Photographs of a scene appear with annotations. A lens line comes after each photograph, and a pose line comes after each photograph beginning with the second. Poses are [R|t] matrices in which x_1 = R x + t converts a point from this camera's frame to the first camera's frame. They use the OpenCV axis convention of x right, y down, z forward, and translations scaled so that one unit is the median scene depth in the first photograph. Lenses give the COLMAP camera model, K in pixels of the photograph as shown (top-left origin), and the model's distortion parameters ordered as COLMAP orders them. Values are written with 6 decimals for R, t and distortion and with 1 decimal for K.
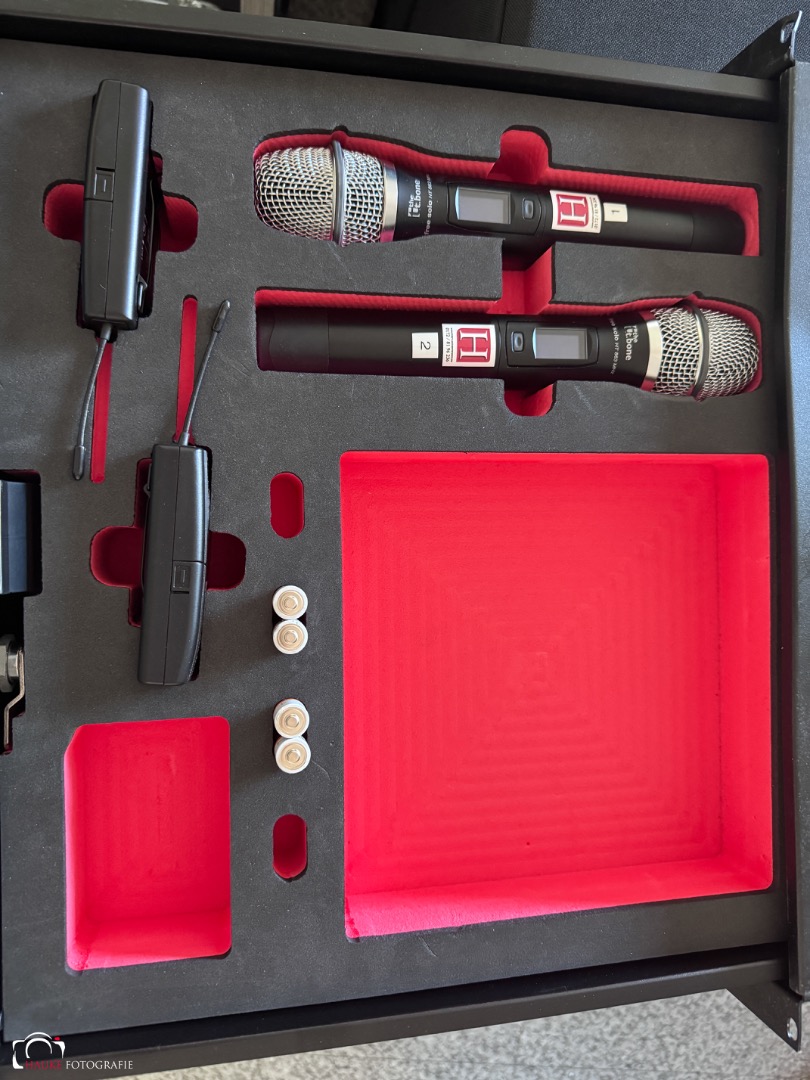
lens RADIAL K [[815.7, 0, 407.1], [0, 815.7, 561.8], [0, 0, 1]] dist [0.006075, -0.084496]
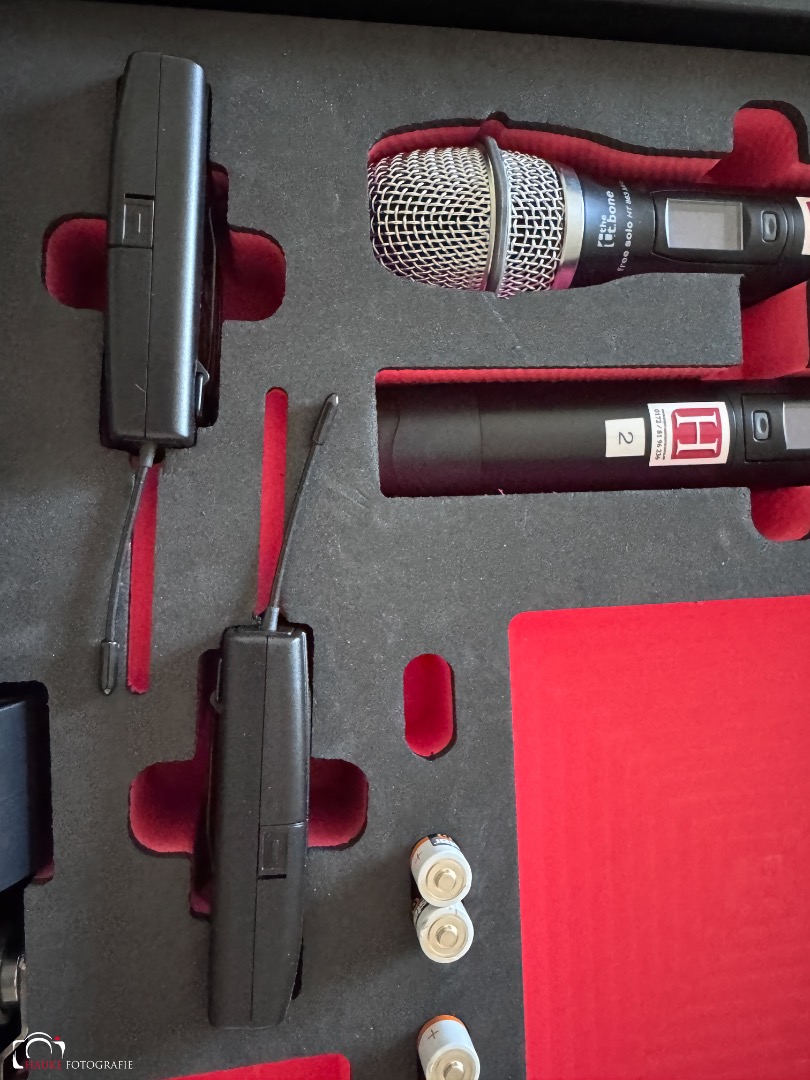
lens RADIAL K [[798.7, 0, 404.8], [0, 798.7, 519.4], [0, 0, 1]] dist [-0.008336, -0.004678]
pose [[0.998797, -0.020432, -0.044568, -0.134924], [0.019697, 0.999664, -0.016866, -0.203942], [0.044897, 0.015968, 0.998864, 0.367074]]
